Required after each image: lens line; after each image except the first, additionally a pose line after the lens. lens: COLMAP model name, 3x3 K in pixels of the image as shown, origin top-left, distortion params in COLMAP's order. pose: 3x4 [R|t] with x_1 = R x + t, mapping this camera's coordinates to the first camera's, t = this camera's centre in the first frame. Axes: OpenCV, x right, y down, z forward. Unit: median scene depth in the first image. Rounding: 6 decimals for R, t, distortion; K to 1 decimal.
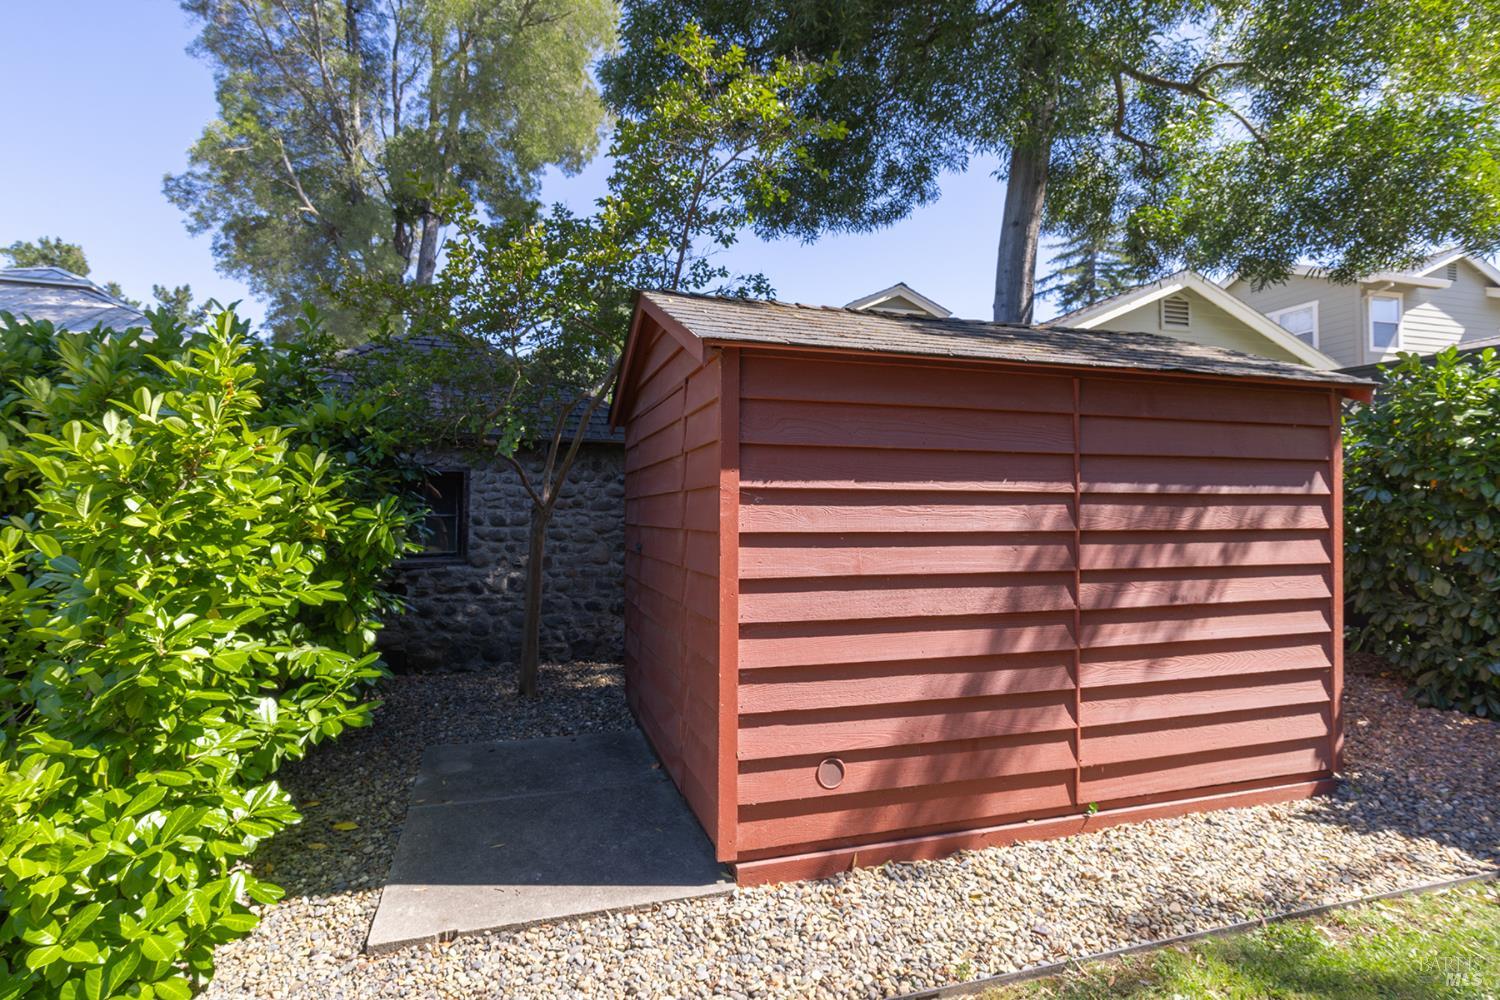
lens RADIAL K [[757.8, 0, 740.1], [0, 757.8, 506.1], [0, 0, 1]] dist [-0.000019, 0.000080]
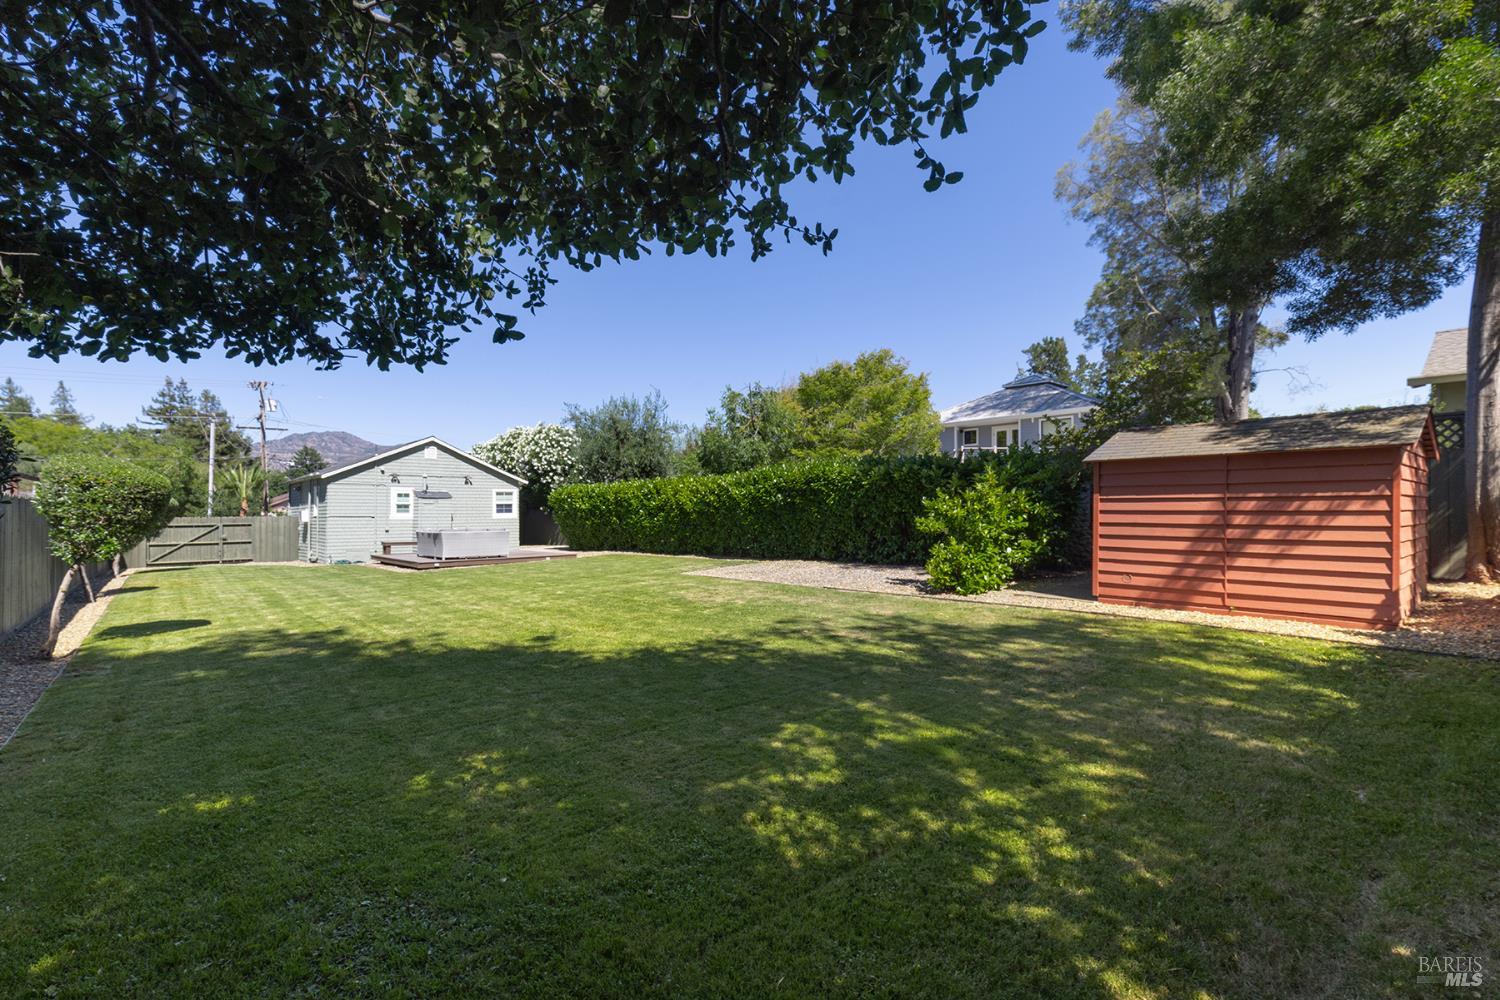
lens RADIAL K [[682.7, 0, 762.9], [0, 682.7, 509.0], [0, 0, 1]] dist [0.003629, -0.001586]
pose [[0.406876, -0.002376, -0.913480, 2.047487], [0.004150, 0.999991, -0.000752, 0.021775], [0.913474, -0.003485, 0.406883, -1.616358]]
